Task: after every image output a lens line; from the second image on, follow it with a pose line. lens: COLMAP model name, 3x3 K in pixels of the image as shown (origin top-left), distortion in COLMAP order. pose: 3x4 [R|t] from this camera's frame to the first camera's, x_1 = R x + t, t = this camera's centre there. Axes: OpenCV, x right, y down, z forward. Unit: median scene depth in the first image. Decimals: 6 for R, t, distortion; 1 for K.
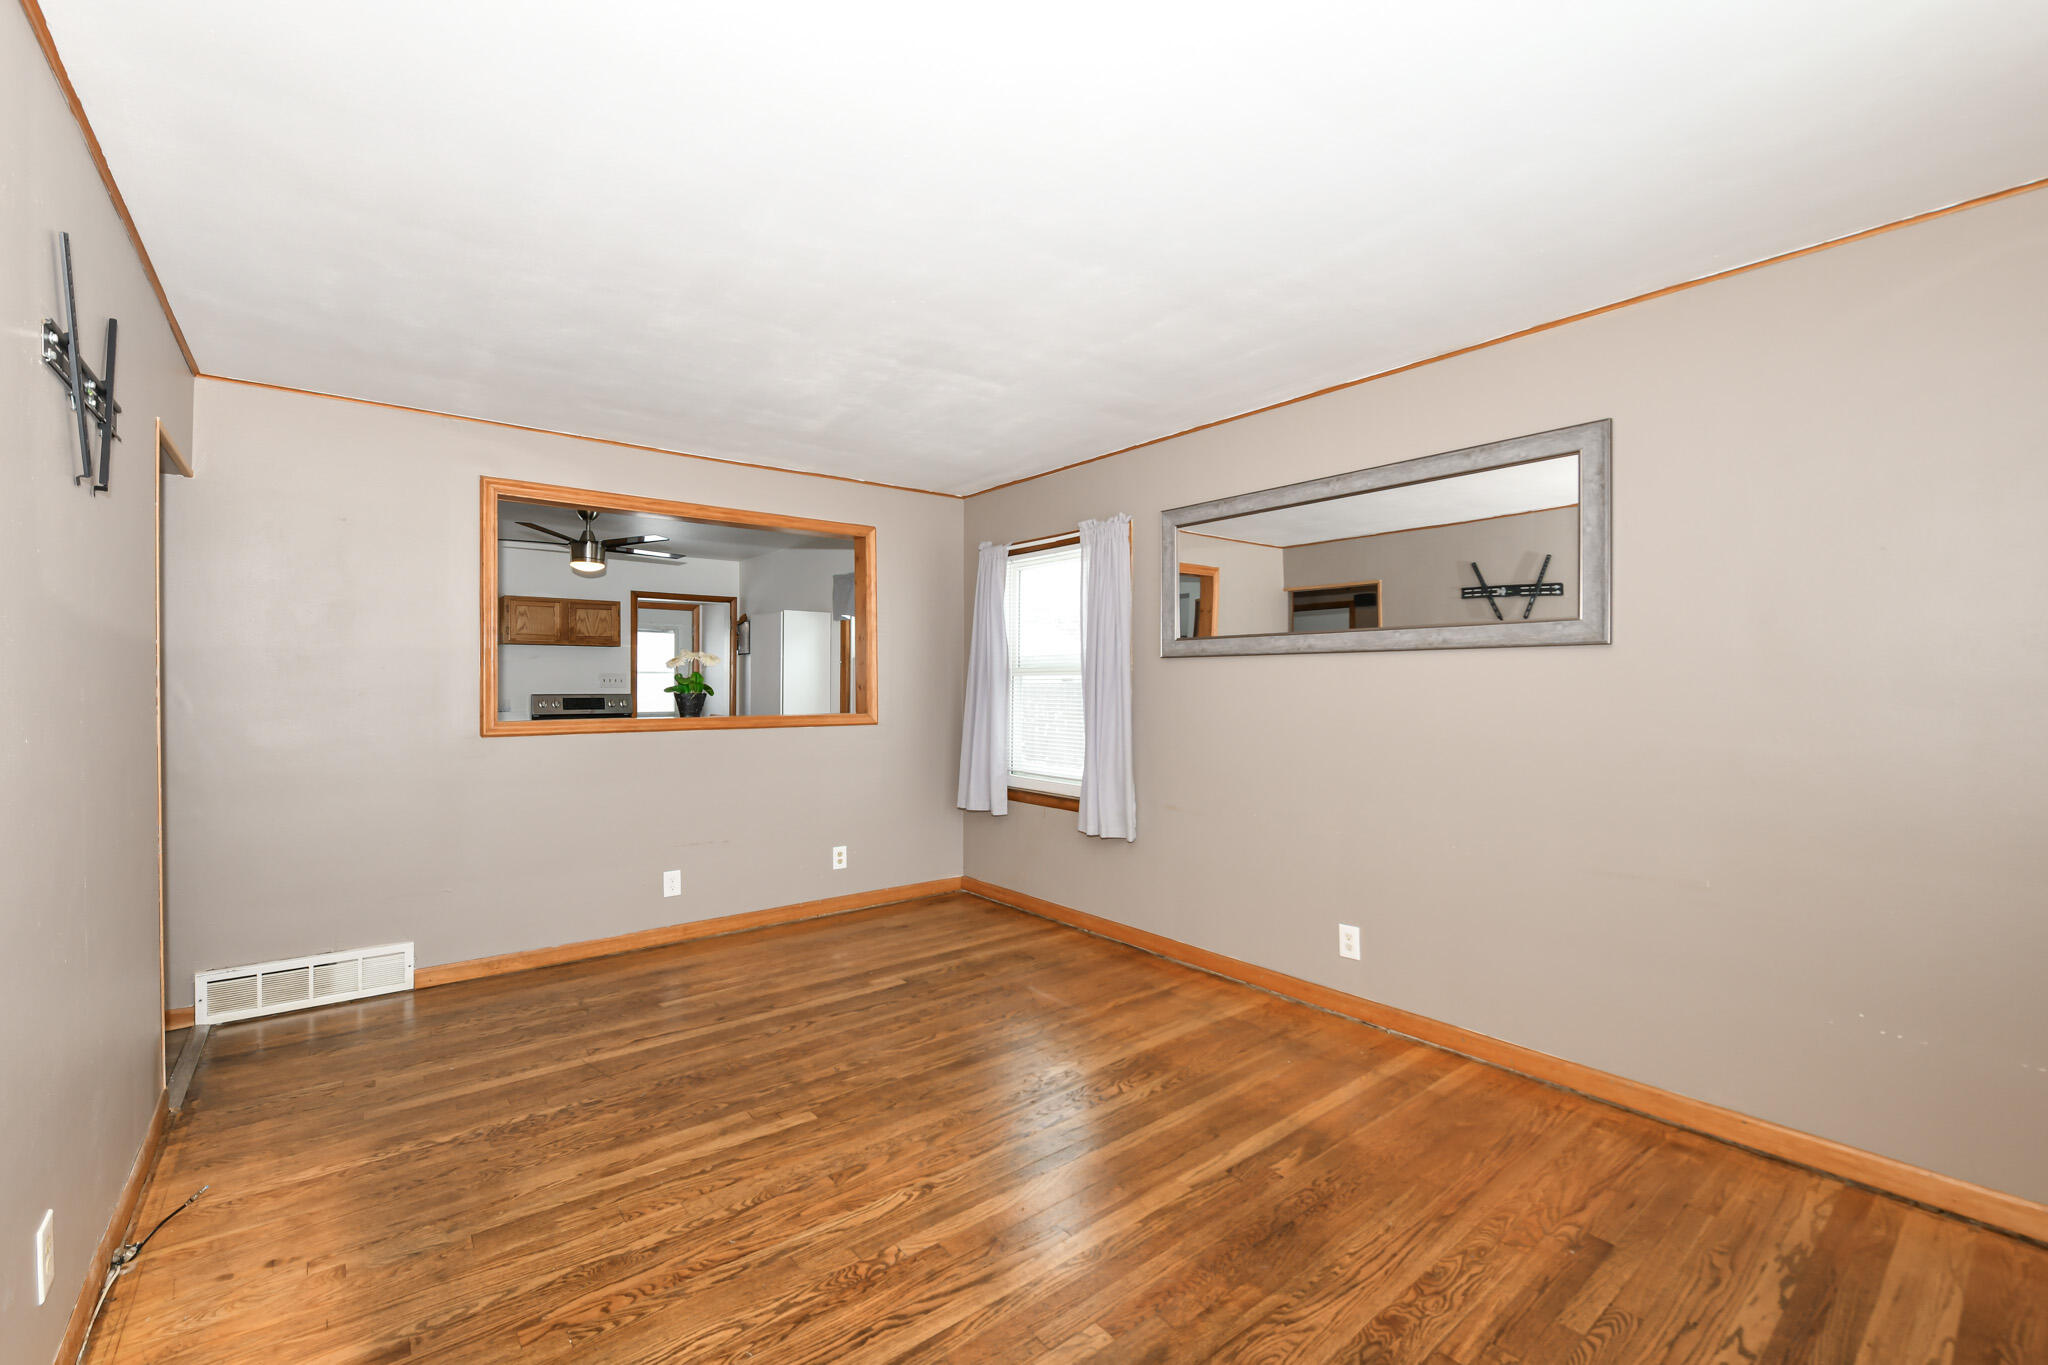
lens RADIAL K [[848.2, 0, 1014.8], [0, 848.2, 688.5], [0, 0, 1]] dist [0.000394, -0.000322]
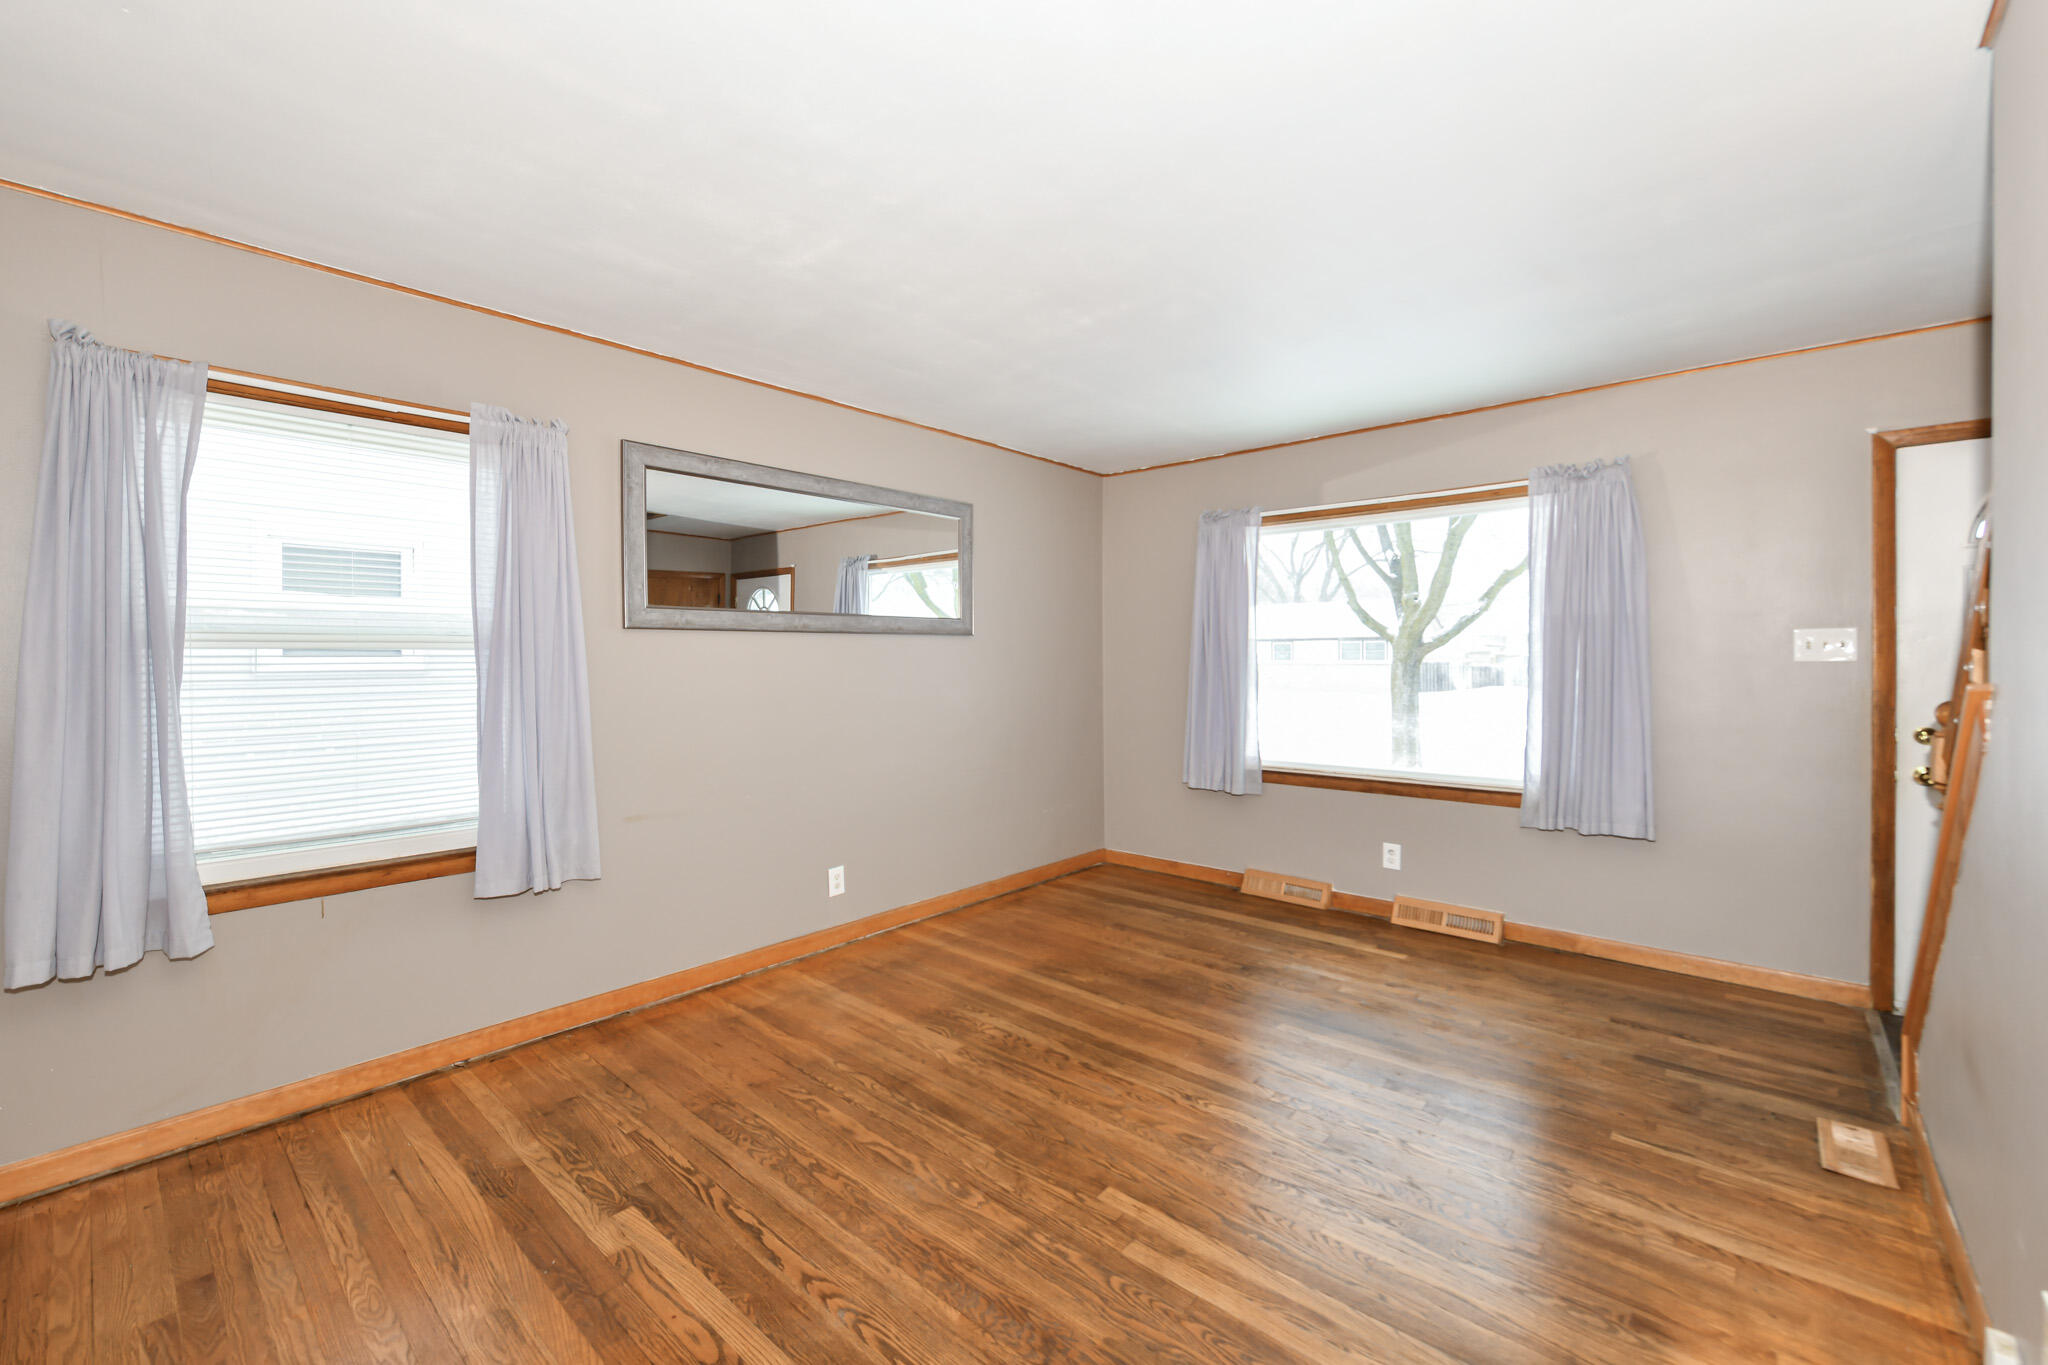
lens RADIAL K [[848.2, 0, 1017.1], [0, 848.2, 663.8], [0, 0, 1]] dist [0.000394, -0.000322]
pose [[-0.169335, -0.004341, 0.985549, -0.836400], [0.011797, 0.999910, 0.006431, -0.005770], [-0.985488, 0.012715, -0.169269, 0.995670]]
